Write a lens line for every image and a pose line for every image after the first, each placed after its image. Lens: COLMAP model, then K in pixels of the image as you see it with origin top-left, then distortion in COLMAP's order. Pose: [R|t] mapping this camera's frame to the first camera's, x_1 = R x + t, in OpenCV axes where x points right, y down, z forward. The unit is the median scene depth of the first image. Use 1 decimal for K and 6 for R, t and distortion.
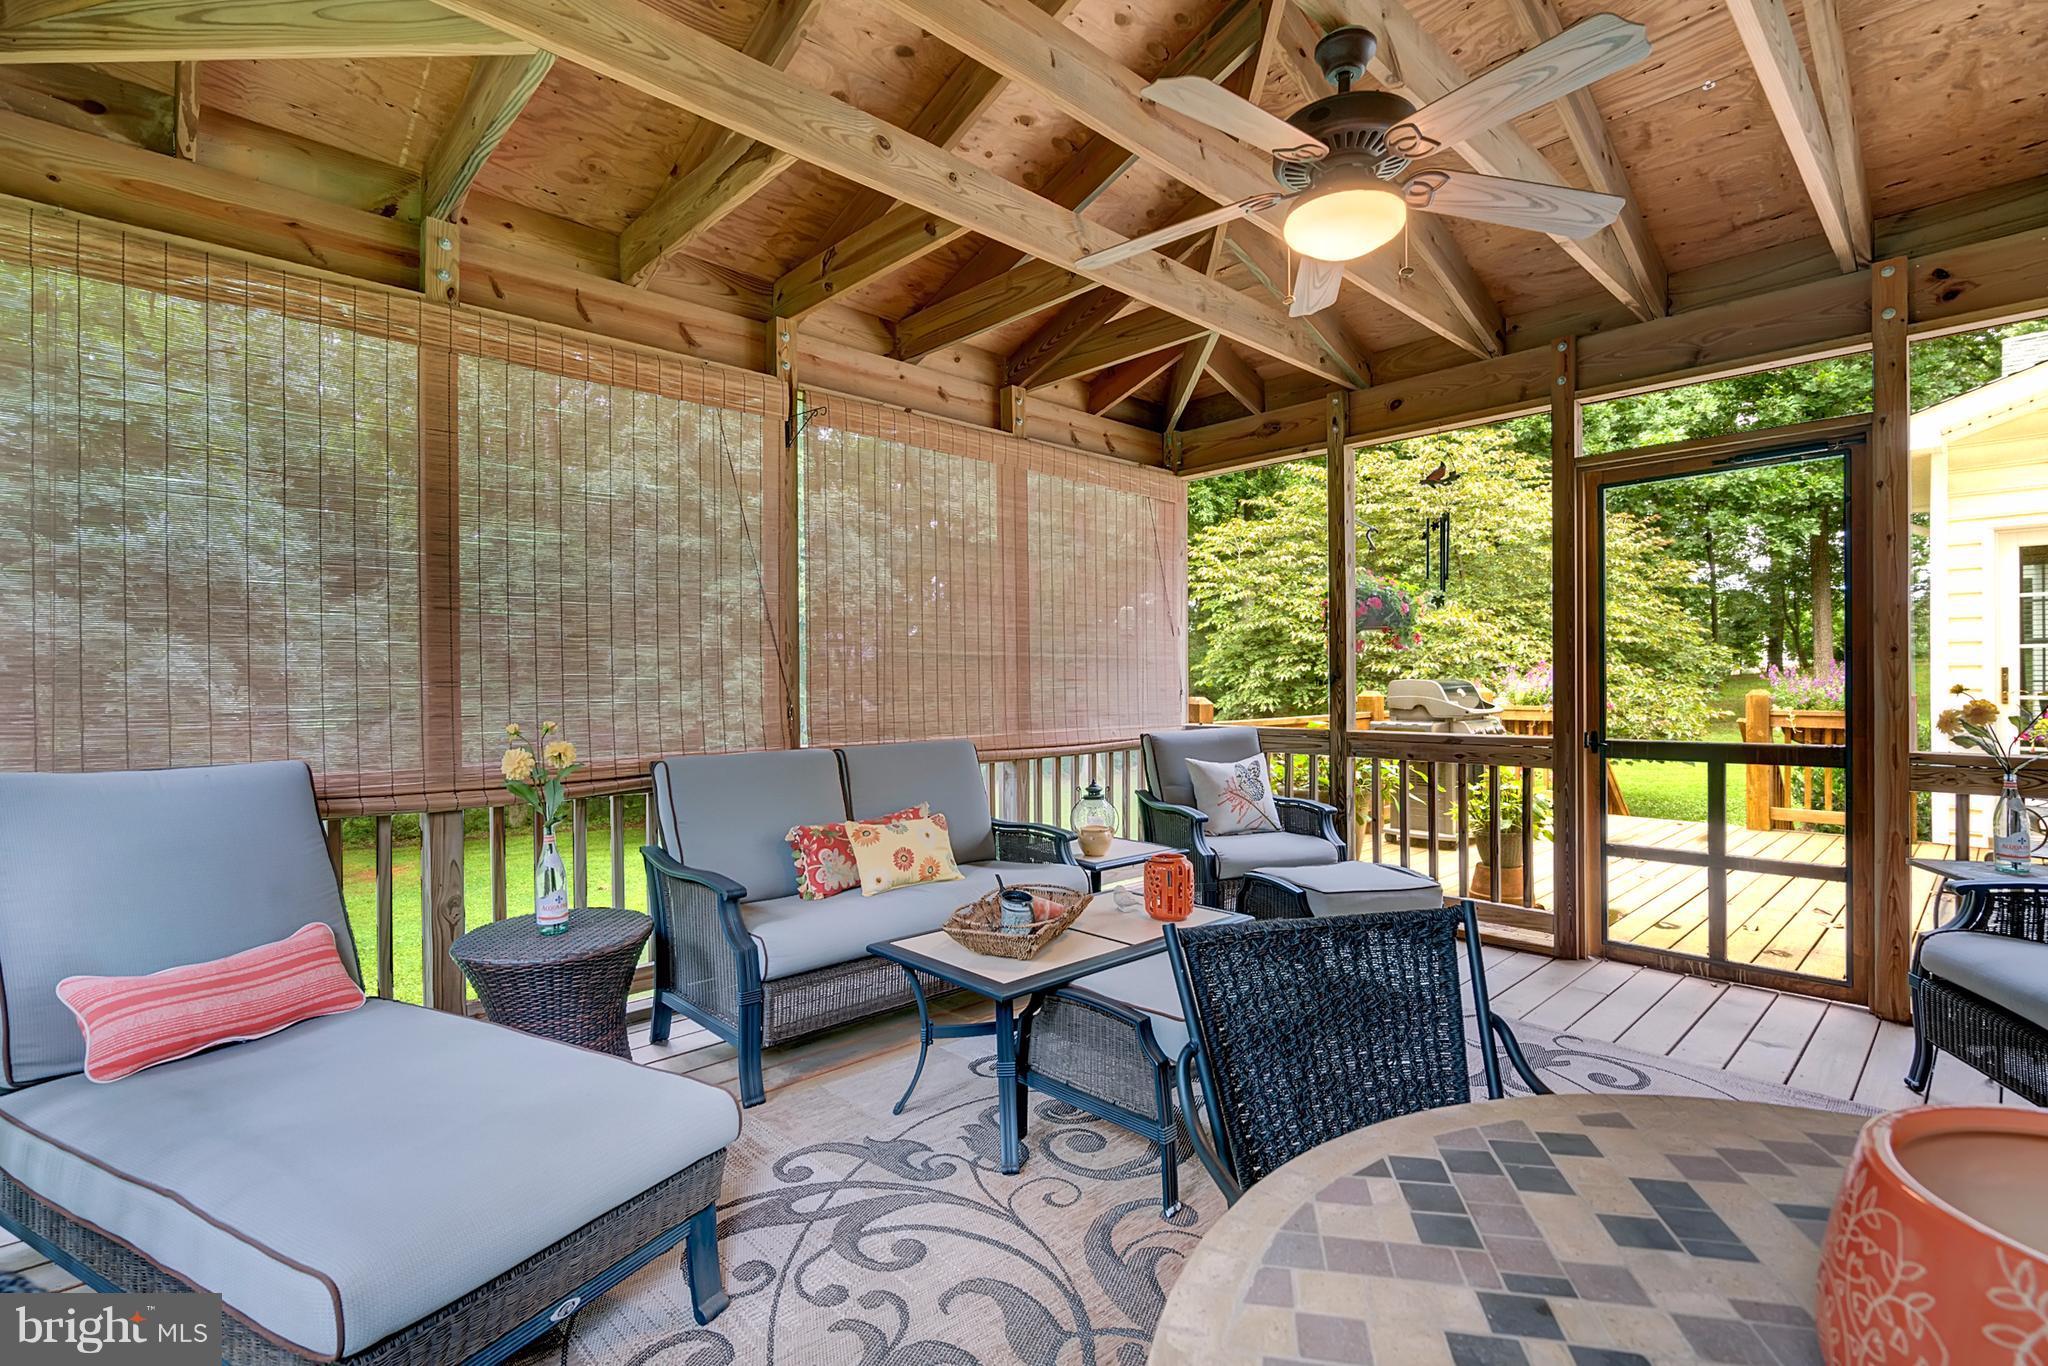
lens RADIAL K [[958.3, 0, 1024.0], [0, 958.3, 683.0], [0, 0, 1]] dist [-0.000384, 0.000818]
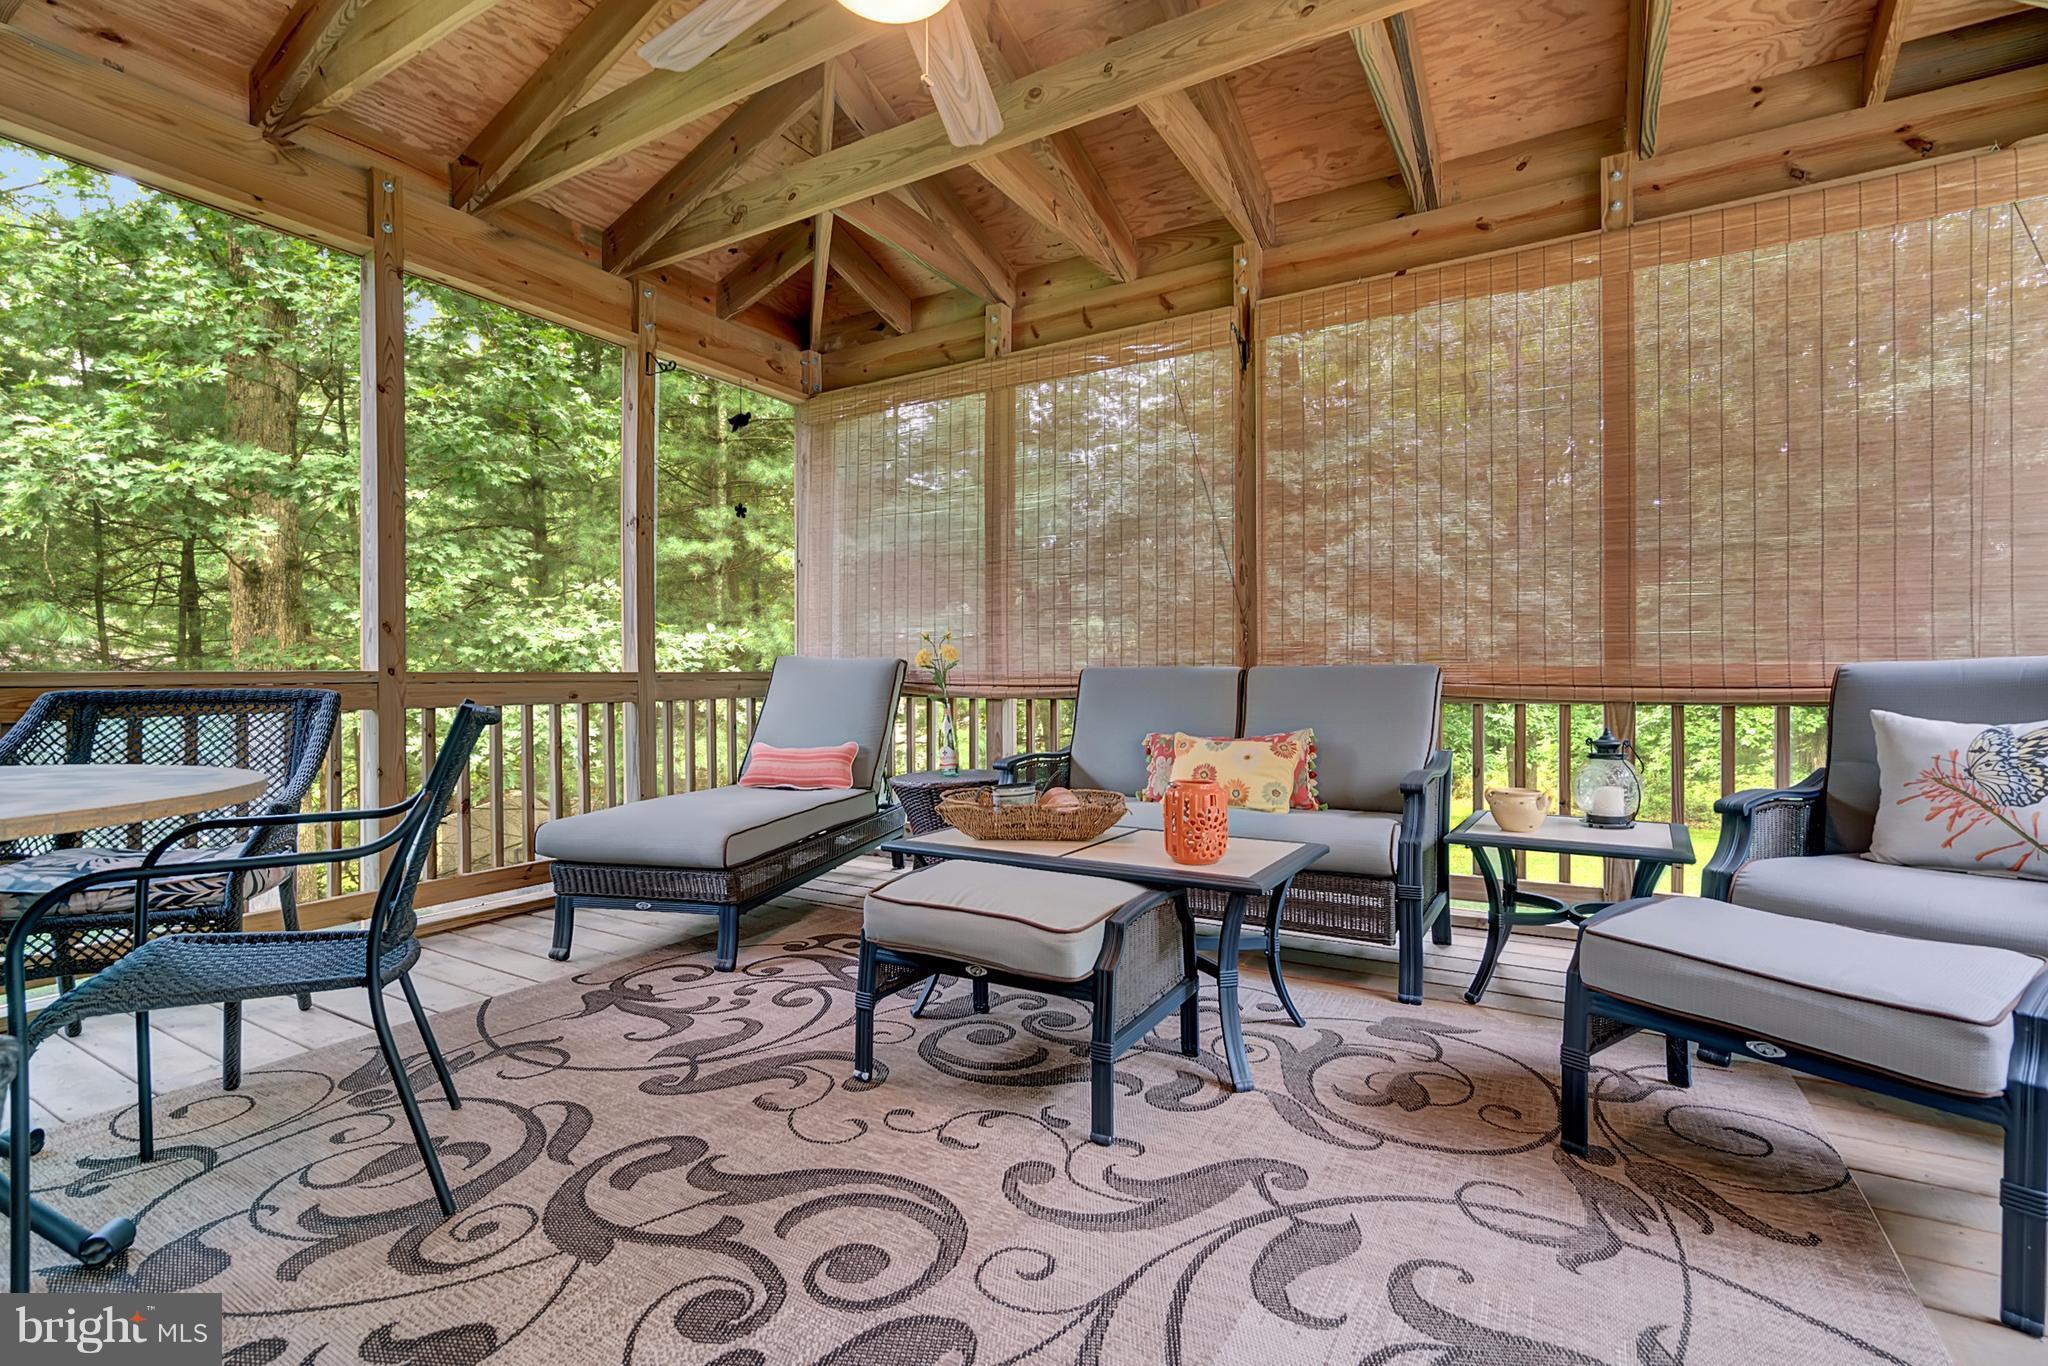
lens RADIAL K [[958.3, 0, 1024.0], [0, 958.3, 683.0], [0, 0, 1]] dist [-0.000384, 0.000818]
pose [[0.258108, 0.015431, -0.965993, 1.268863], [-0.001464, 0.999878, 0.015581, 0.126433], [0.966115, -0.002608, 0.258099, 0.976138]]
